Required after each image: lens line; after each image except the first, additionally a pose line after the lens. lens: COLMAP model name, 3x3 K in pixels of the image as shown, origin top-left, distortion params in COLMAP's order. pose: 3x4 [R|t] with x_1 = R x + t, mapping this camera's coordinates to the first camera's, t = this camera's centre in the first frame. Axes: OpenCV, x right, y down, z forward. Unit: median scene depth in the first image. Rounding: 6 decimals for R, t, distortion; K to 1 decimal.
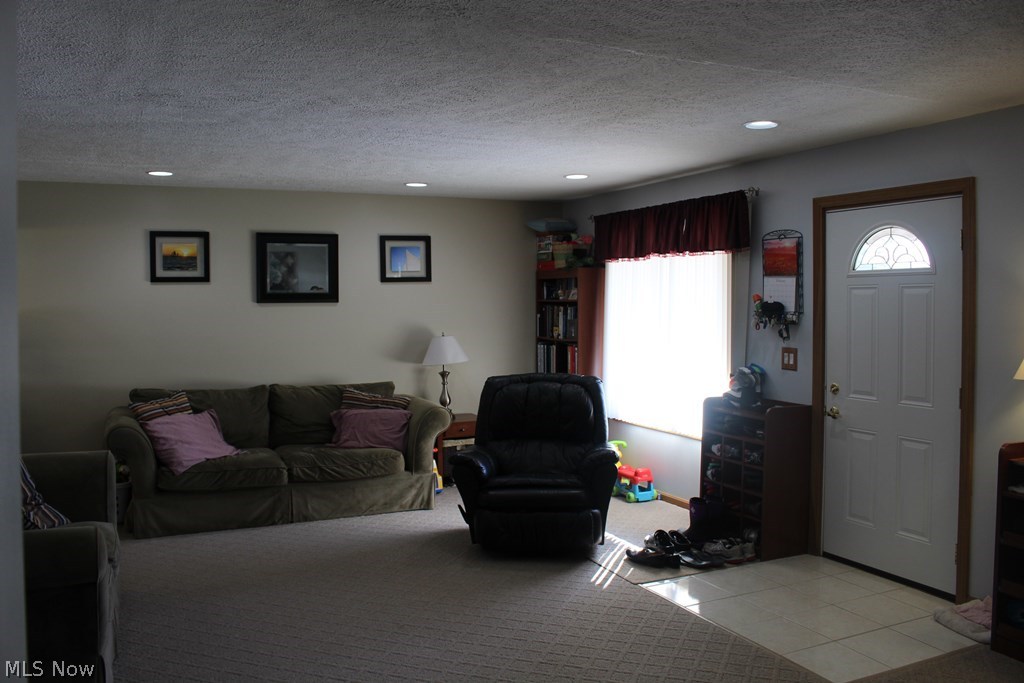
lens RADIAL K [[861.6, 0, 512.0], [0, 861.6, 341.5], [0, 0, 1]] dist [-0.001749, 0.001051]
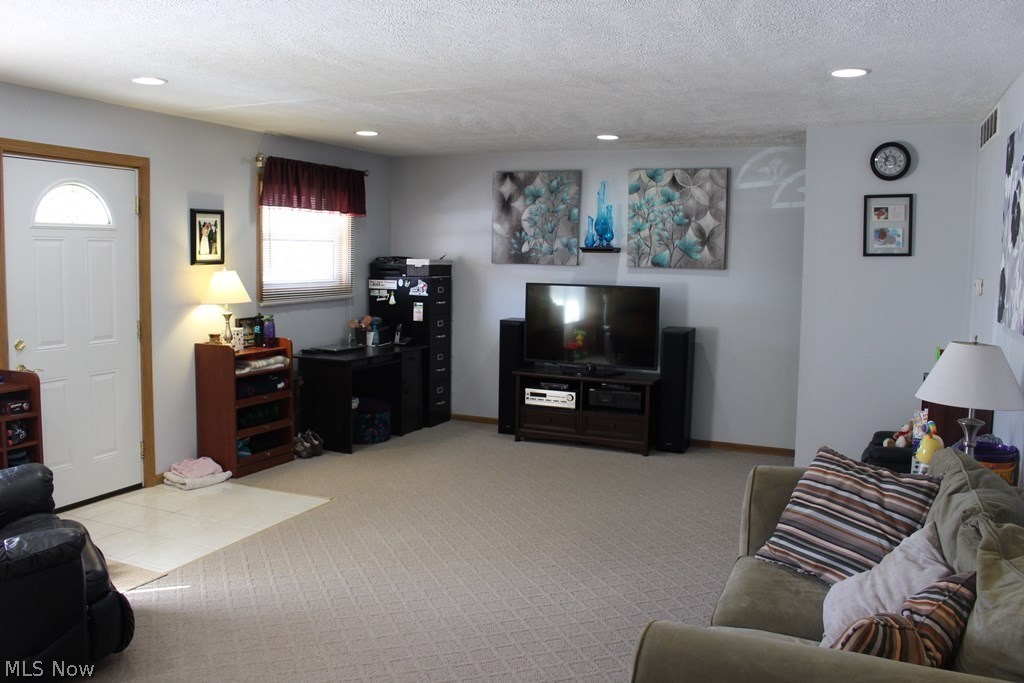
lens RADIAL K [[829.0, 0, 512.0], [0, 829.0, 341.5], [0, 0, 1]] dist [-0.130401, 0.011362]
pose [[-0.650735, -0.074911, 0.755600, -0.718827], [0.029455, 0.991882, 0.123704, -0.046223], [-0.758733, 0.102755, -0.643246, 1.302985]]
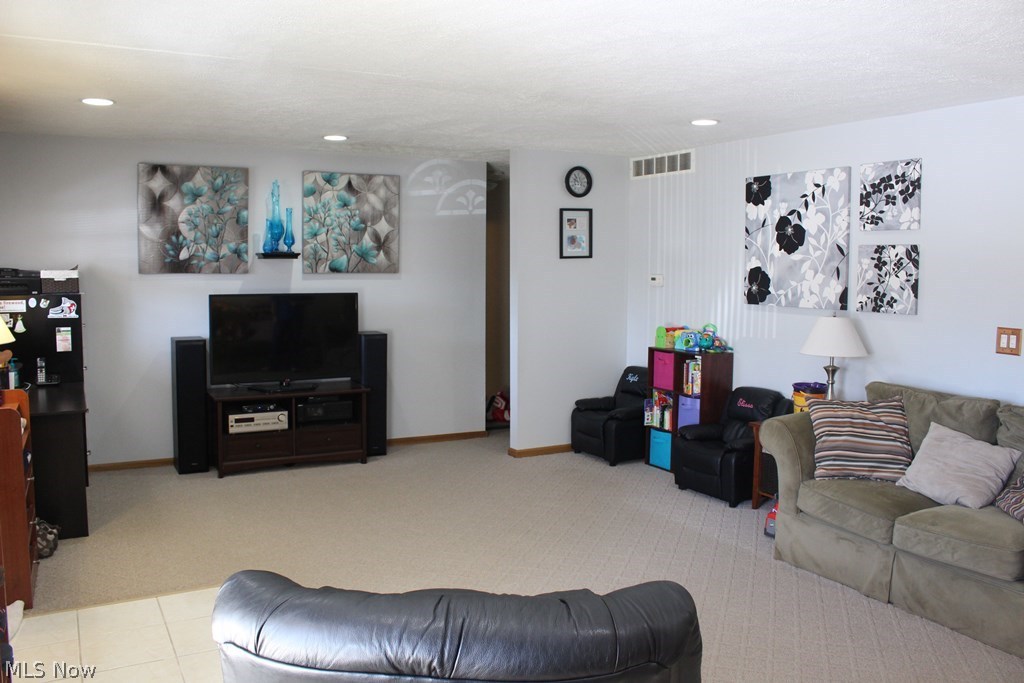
lens RADIAL K [[829.0, 0, 512.0], [0, 829.0, 341.5], [0, 0, 1]] dist [-0.130401, 0.011362]
pose [[-0.998703, 0.012502, -0.049347, -0.306750], [0.005456, 0.990078, 0.140412, -0.059524], [0.050613, 0.139961, -0.988863, 1.475757]]
